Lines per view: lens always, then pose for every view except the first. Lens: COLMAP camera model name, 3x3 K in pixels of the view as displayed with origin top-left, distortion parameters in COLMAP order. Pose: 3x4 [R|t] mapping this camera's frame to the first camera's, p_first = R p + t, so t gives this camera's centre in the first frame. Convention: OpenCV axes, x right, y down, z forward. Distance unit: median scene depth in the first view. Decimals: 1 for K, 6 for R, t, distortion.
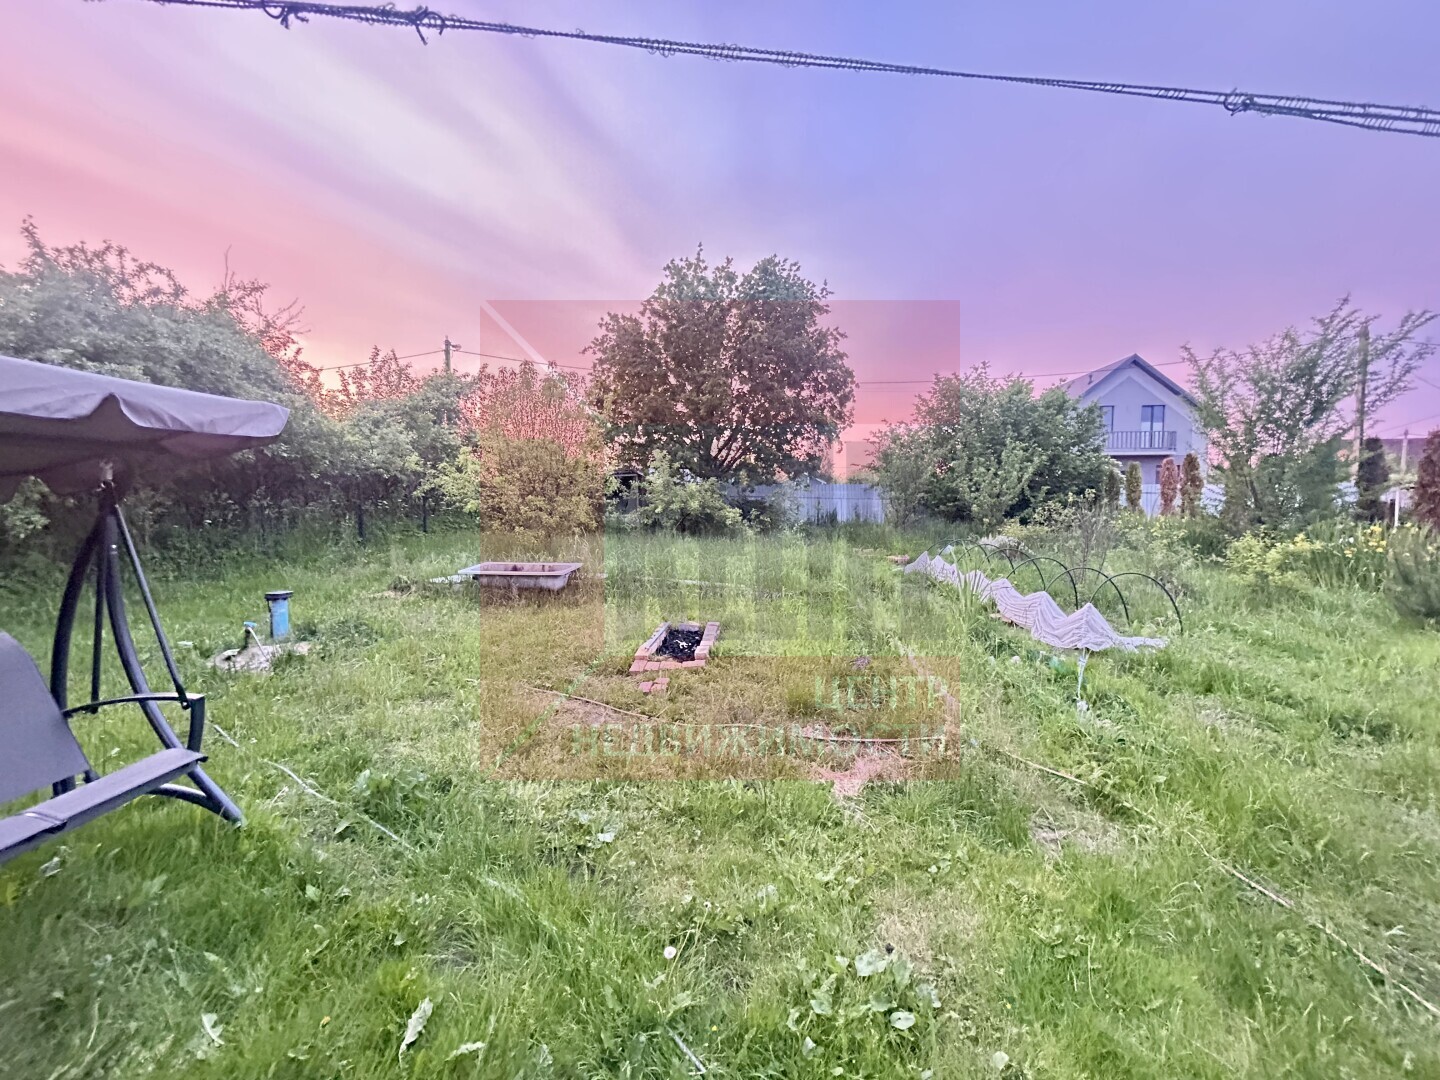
lens RADIAL K [[582.6, 0, 724.0], [0, 582.6, 535.3], [0, 0, 1]] dist [-0.002379, 0.000978]
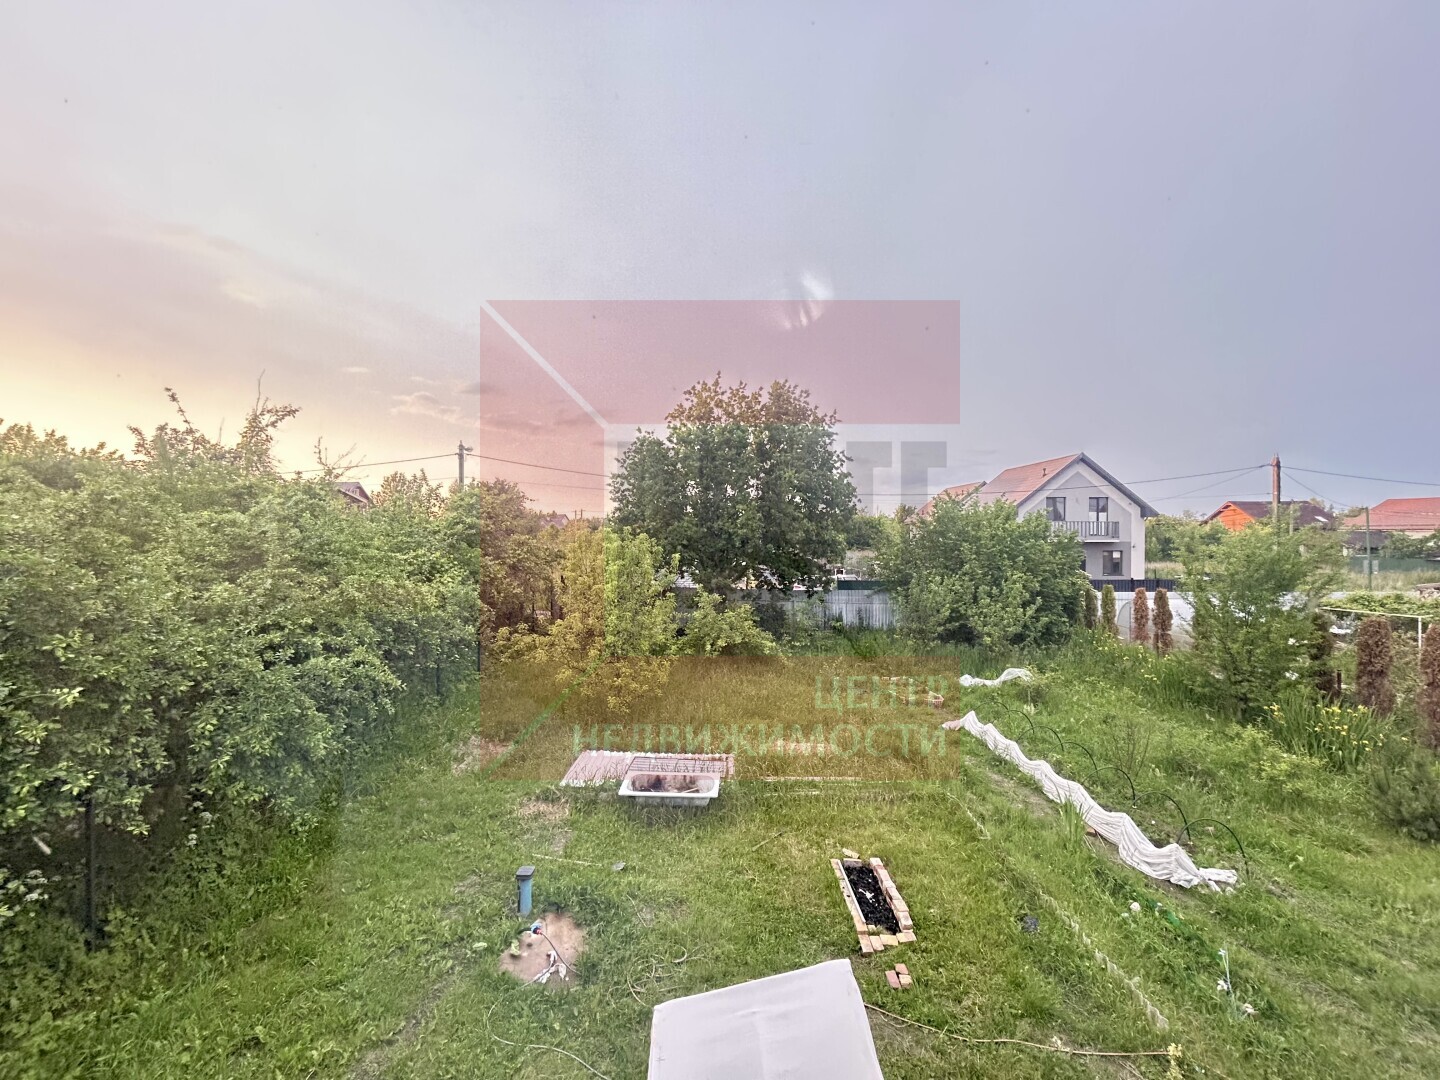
lens RADIAL K [[582.6, 0, 720.7], [0, 582.6, 534.1], [0, 0, 1]] dist [-0.002379, 0.000978]
pose [[0.995027, 0.001287, 0.099601, -0.279207], [0.003545, 0.998826, -0.048322, -0.284239], [-0.099546, 0.048435, 0.993853, -0.114471]]
